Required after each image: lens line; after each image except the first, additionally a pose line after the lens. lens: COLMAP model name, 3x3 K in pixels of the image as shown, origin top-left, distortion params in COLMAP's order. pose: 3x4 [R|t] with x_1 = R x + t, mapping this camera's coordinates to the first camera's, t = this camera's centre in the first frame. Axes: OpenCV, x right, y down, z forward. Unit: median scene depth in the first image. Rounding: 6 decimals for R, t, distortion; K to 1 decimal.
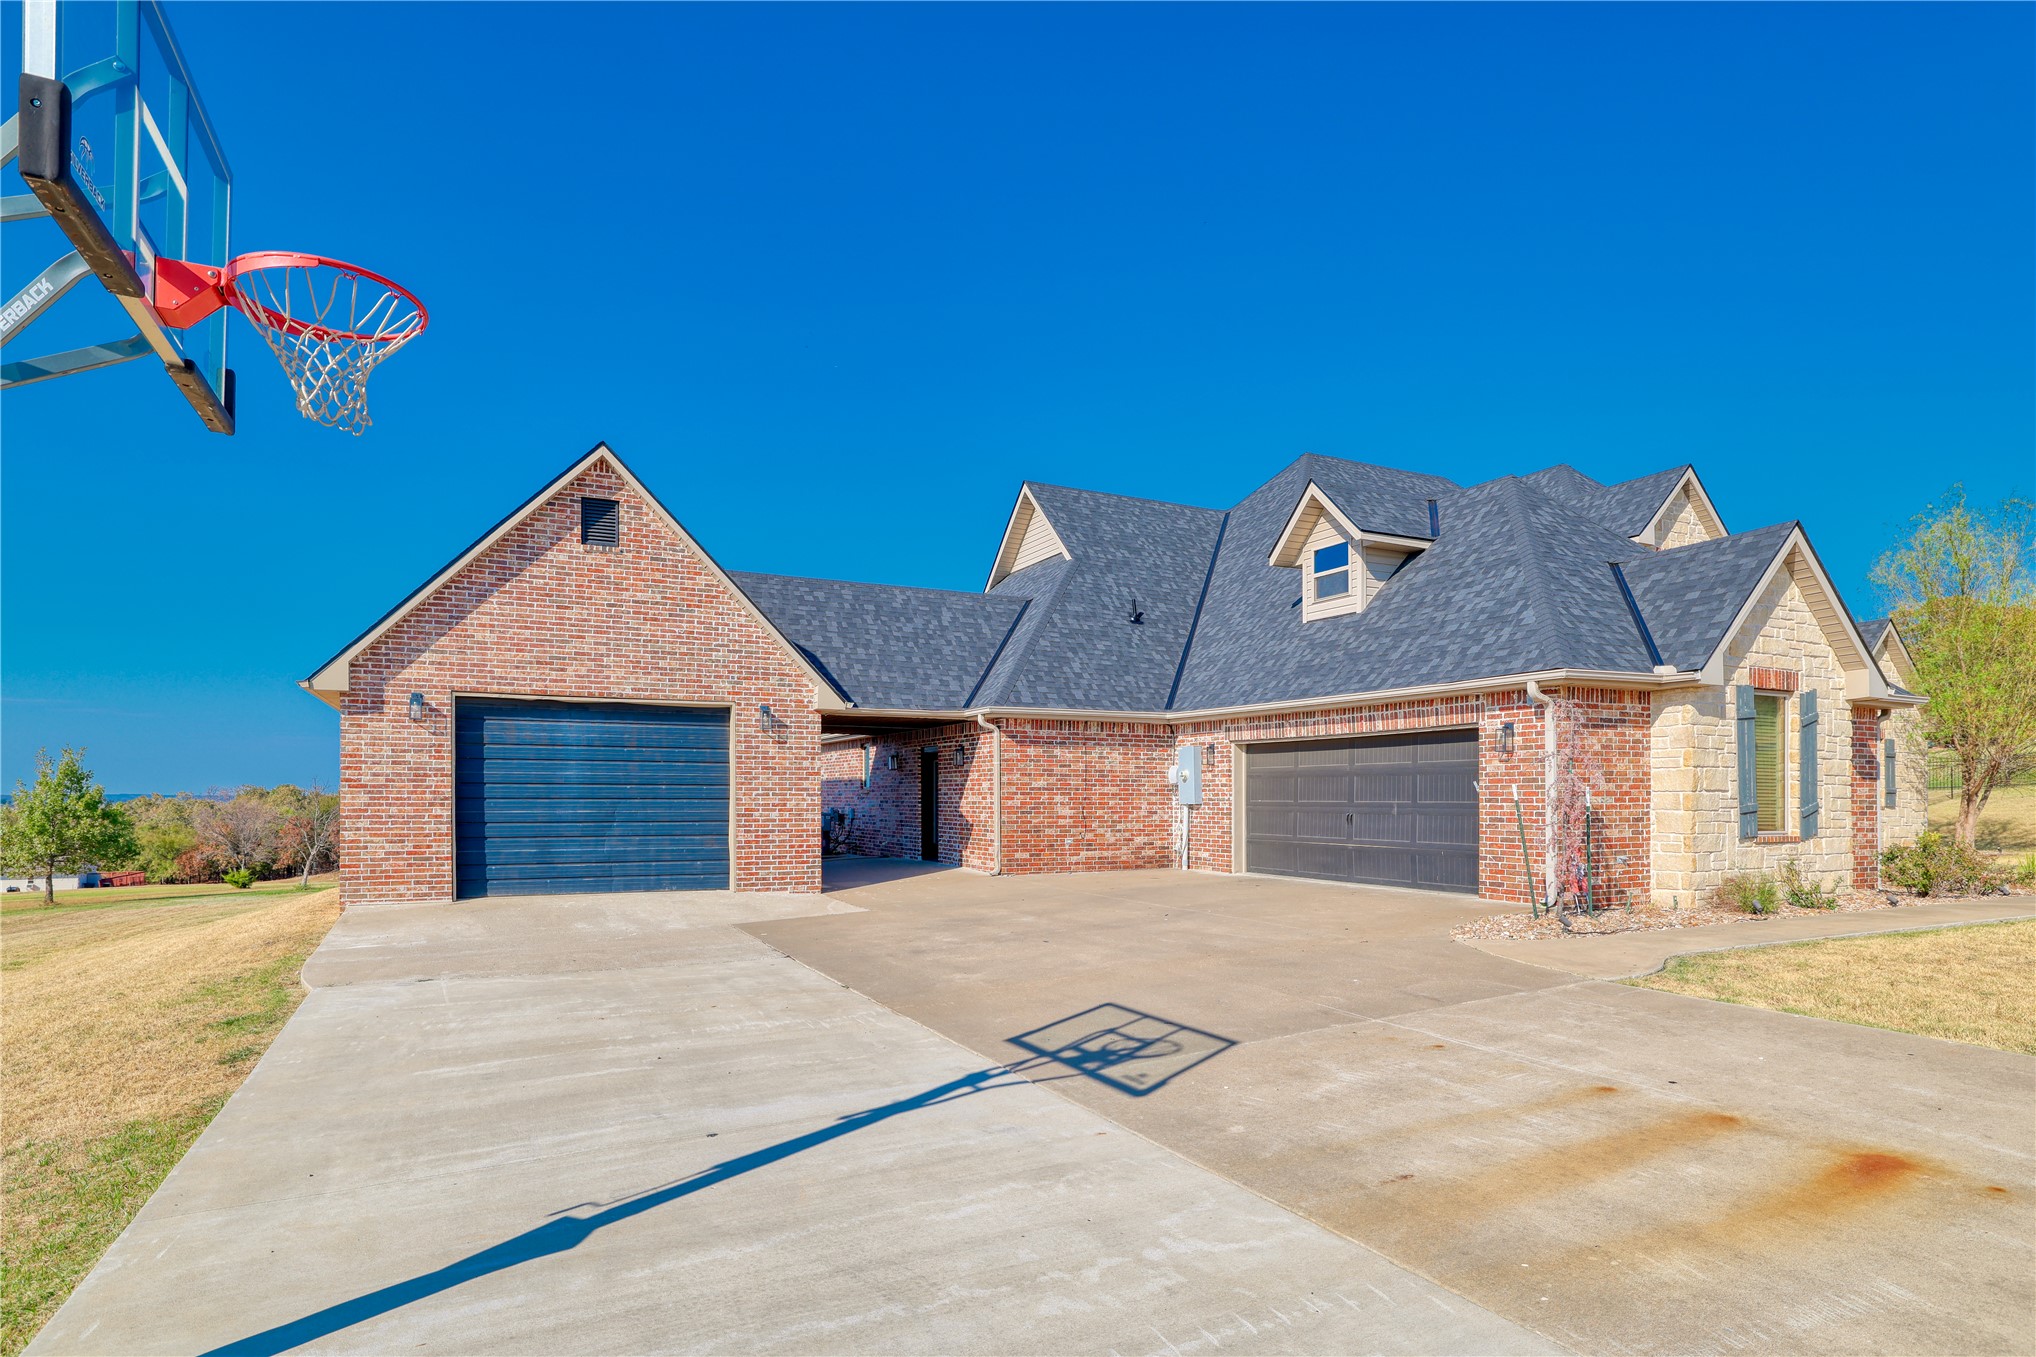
lens RADIAL K [[1077.7, 0, 1018.6], [0, 1077.7, 746.1], [0, 0, 1]] dist [0.041948, -0.000315]
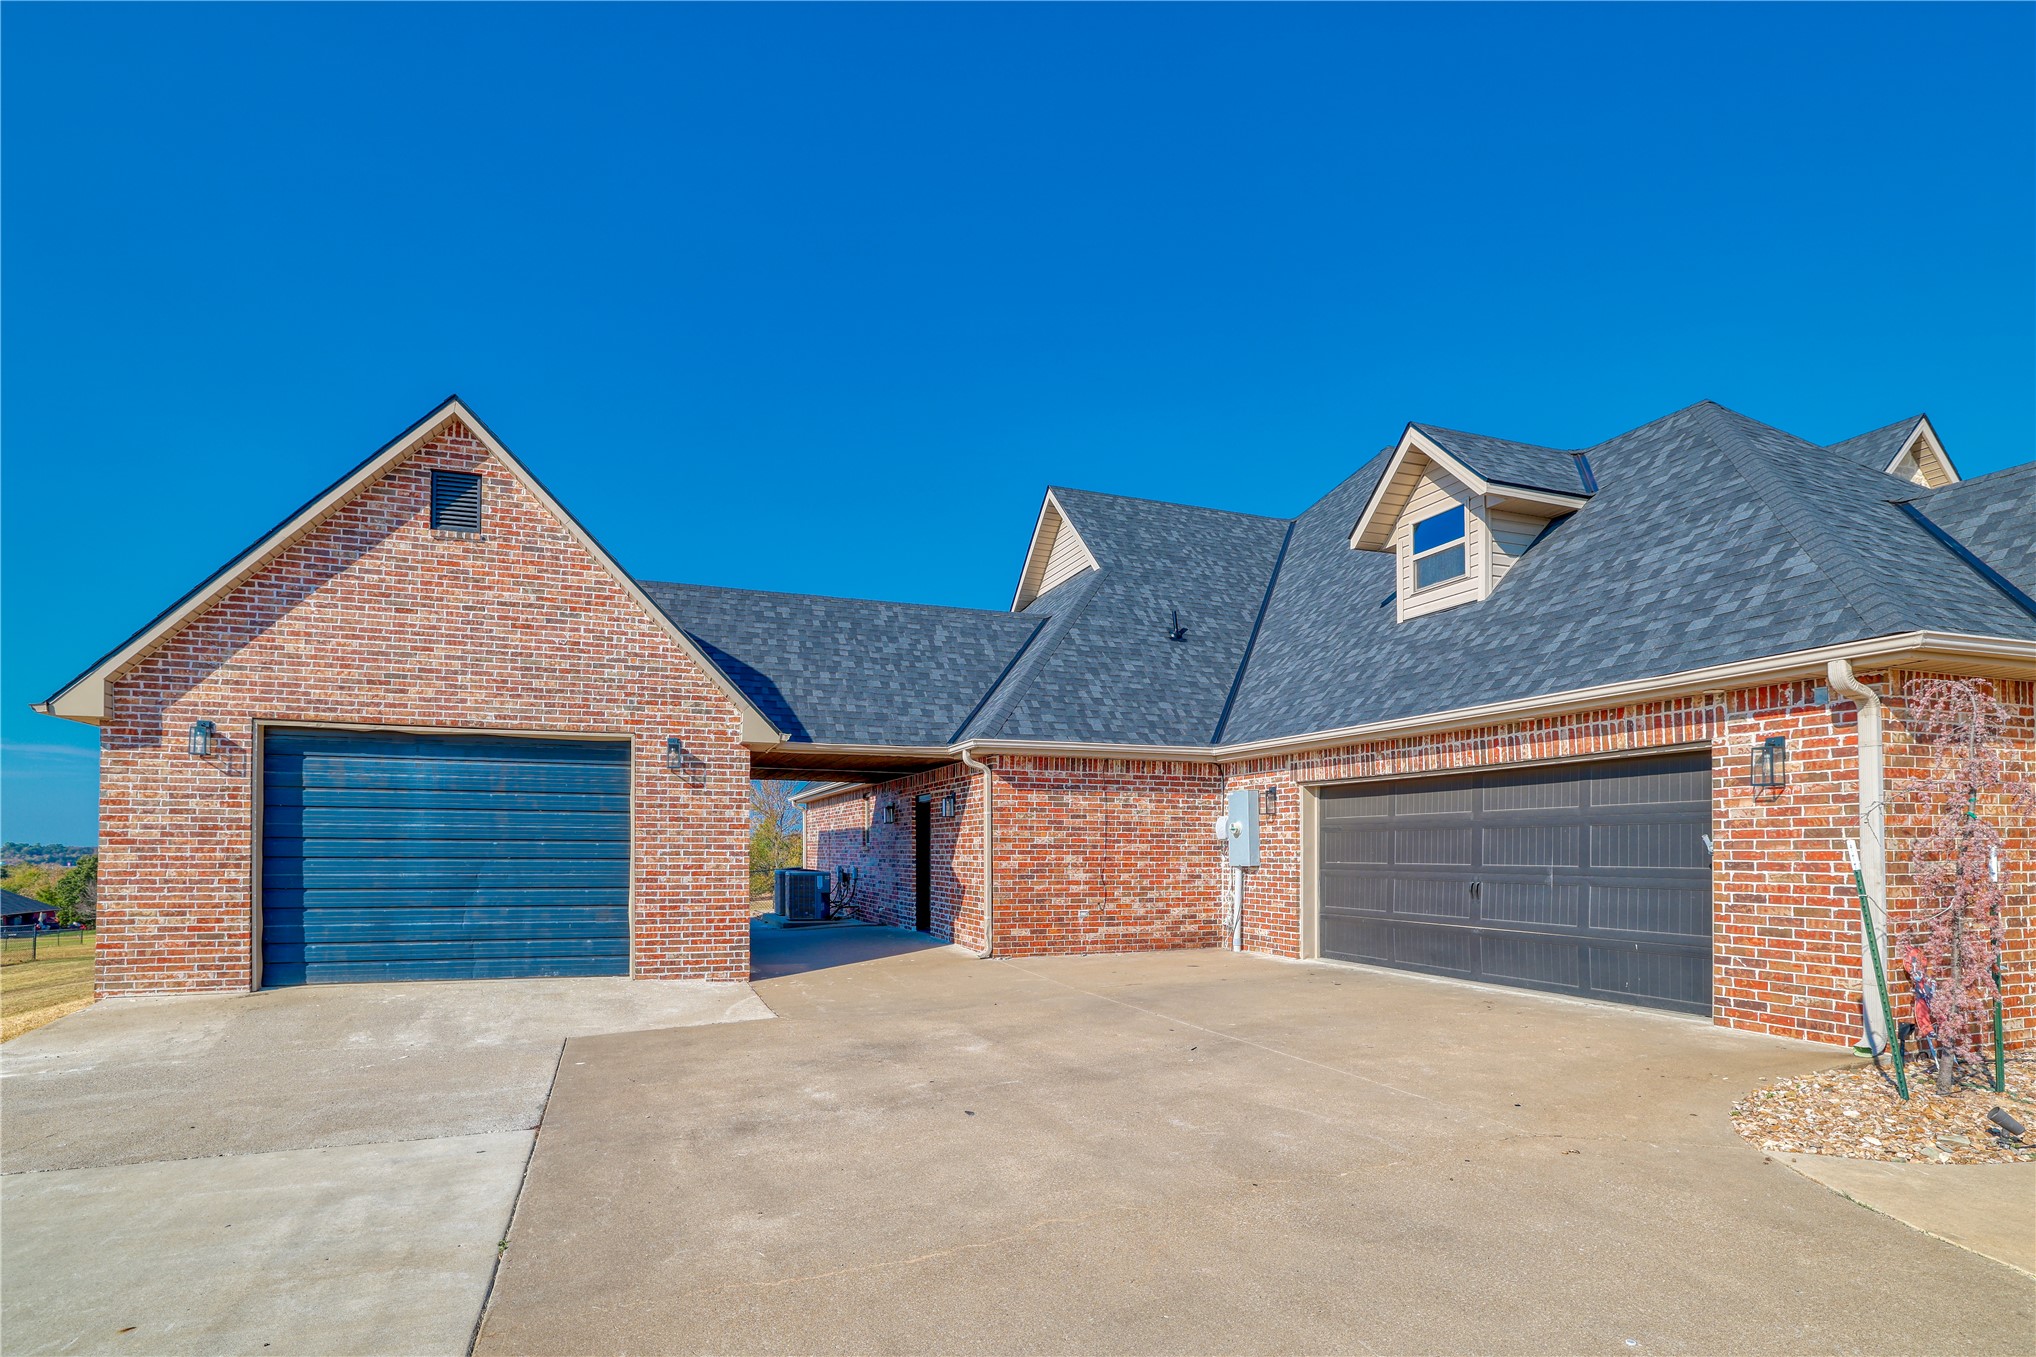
lens RADIAL K [[970.6, 0, 981.4], [0, 970.6, 809.9], [0, 0, 1]] dist [0.001440, 0.001350]
pose [[0.992622, -0.003581, -0.121196, 0.066634], [0.004082, 0.999984, 0.003887, 0.012074], [0.121180, -0.004353, 0.992621, 0.339227]]
